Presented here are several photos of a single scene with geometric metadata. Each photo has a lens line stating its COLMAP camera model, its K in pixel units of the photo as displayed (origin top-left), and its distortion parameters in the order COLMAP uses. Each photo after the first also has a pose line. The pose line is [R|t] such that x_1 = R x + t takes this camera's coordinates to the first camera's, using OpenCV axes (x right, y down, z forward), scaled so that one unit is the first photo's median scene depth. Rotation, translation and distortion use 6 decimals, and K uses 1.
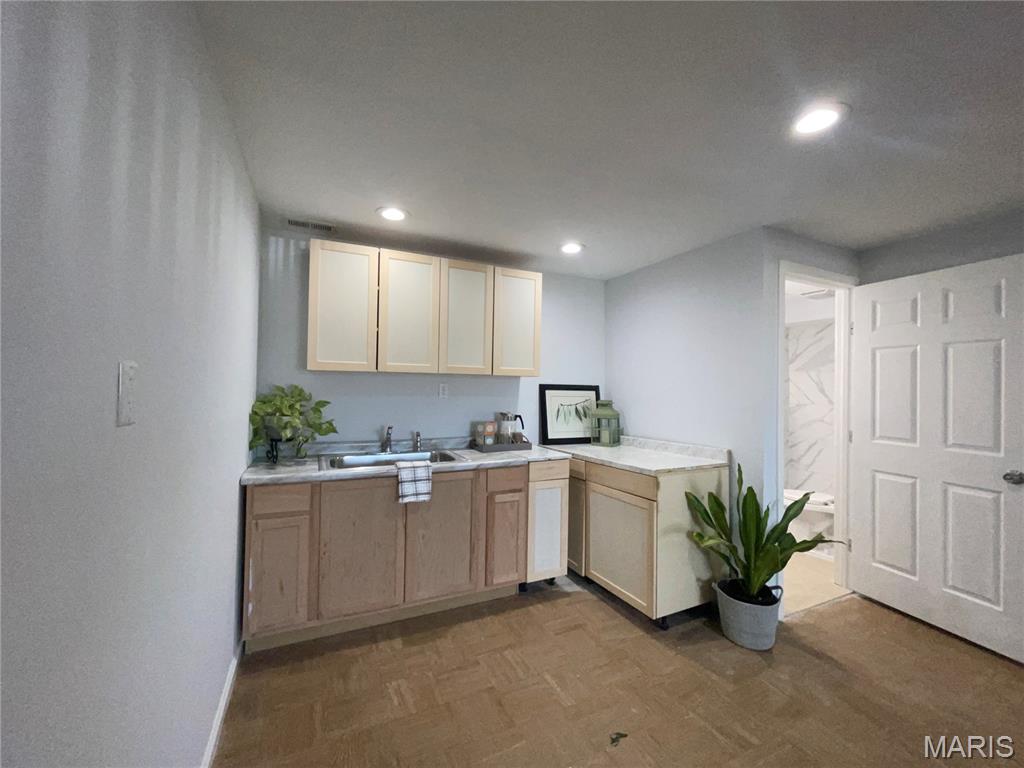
lens RADIAL K [[412.6, 0, 513.8], [0, 412.6, 380.0], [0, 0, 1]] dist [-0.002348, 0.000672]
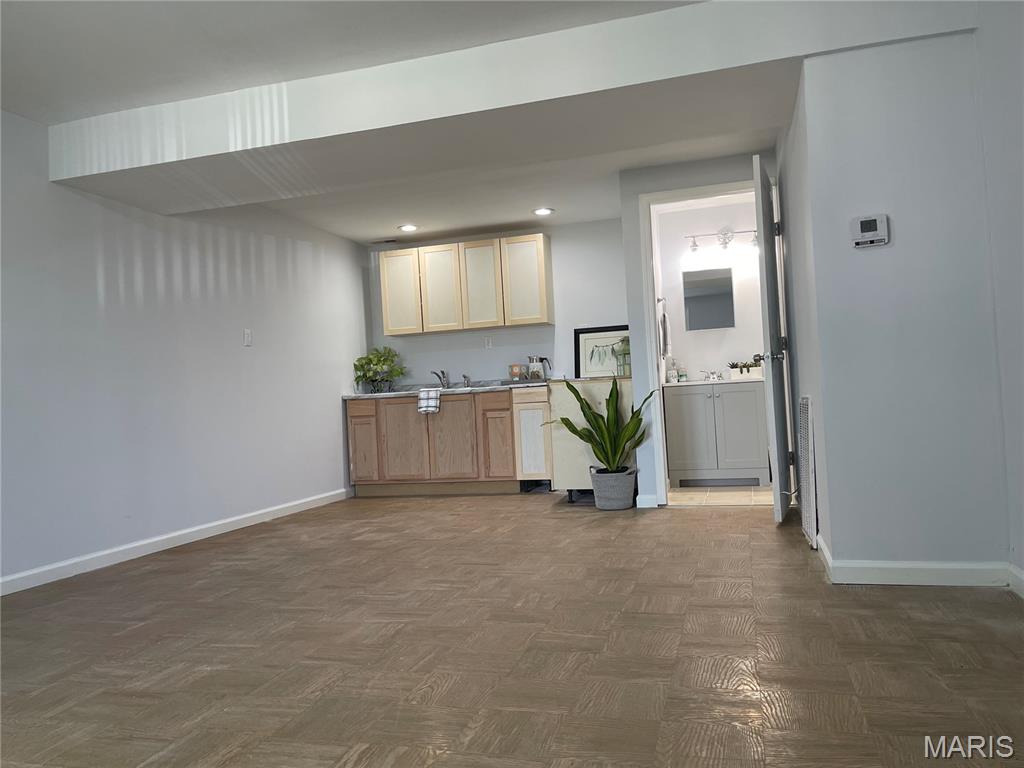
lens RADIAL K [[784.4, 0, 509.0], [0, 784.4, 394.2], [0, 0, 1]] dist [0.066983, -0.074670]
pose [[0.740549, -0.064653, -0.668885, 1.547203], [0.080244, 0.996747, -0.007502, 0.216158], [0.667194, -0.048118, 0.743328, -0.779722]]
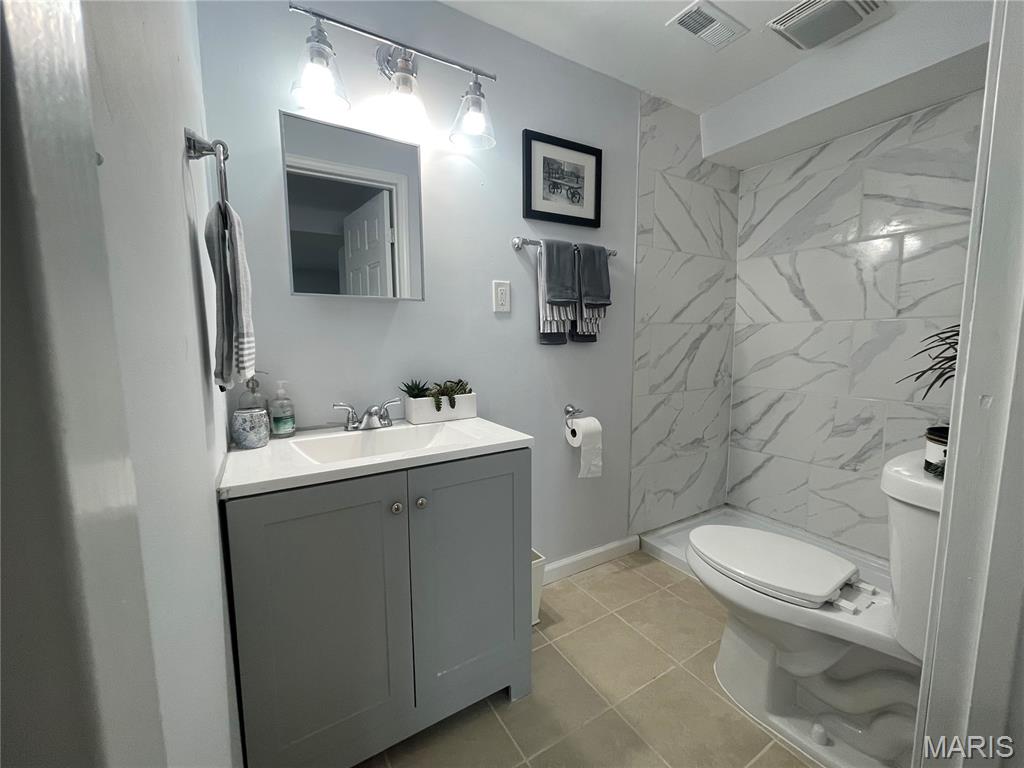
lens RADIAL K [[412.6, 0, 512.1], [0, 412.6, 382.1], [0, 0, 1]] dist [-0.002348, 0.000672]
pose [[0.994479, -0.036780, 0.098279, 0.567853], [0.024705, 0.992300, 0.121370, 0.100821], [-0.101986, -0.118272, 0.987730, 0.857390]]
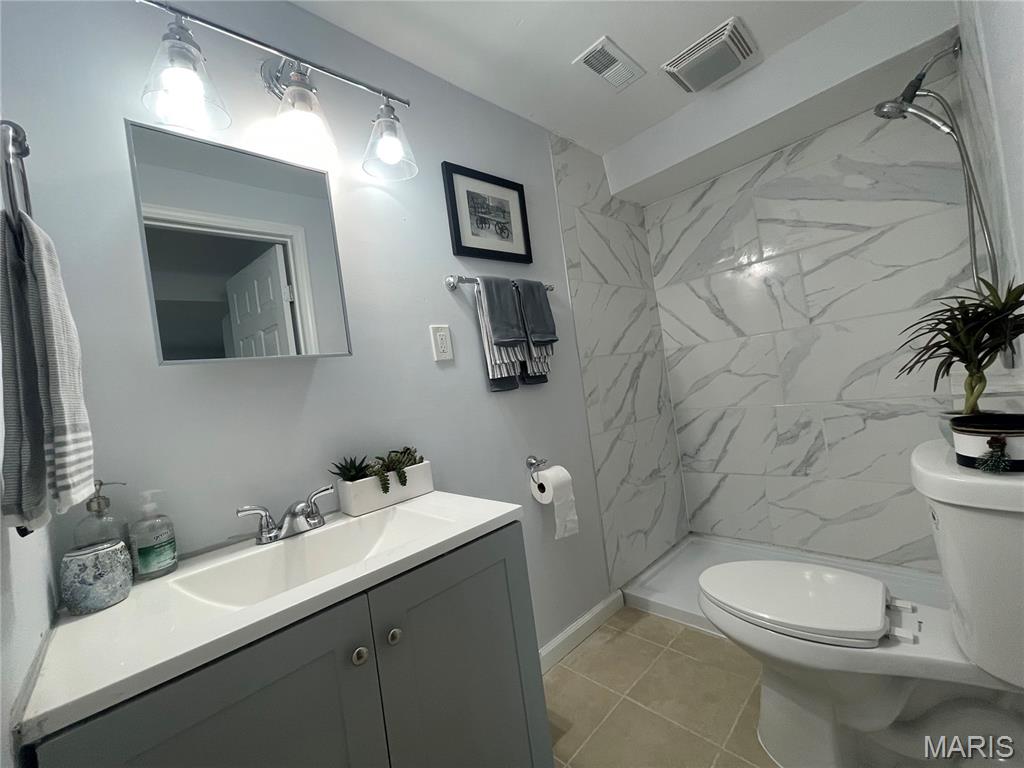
lens RADIAL K [[412.6, 0, 511.9], [0, 412.6, 382.8], [0, 0, 1]] dist [-0.002348, 0.000672]
pose [[0.938954, -0.146327, 0.311375, 0.531675], [0.149103, 0.988708, 0.015010, 0.104275], [-0.310055, 0.032334, 0.950169, 0.949360]]
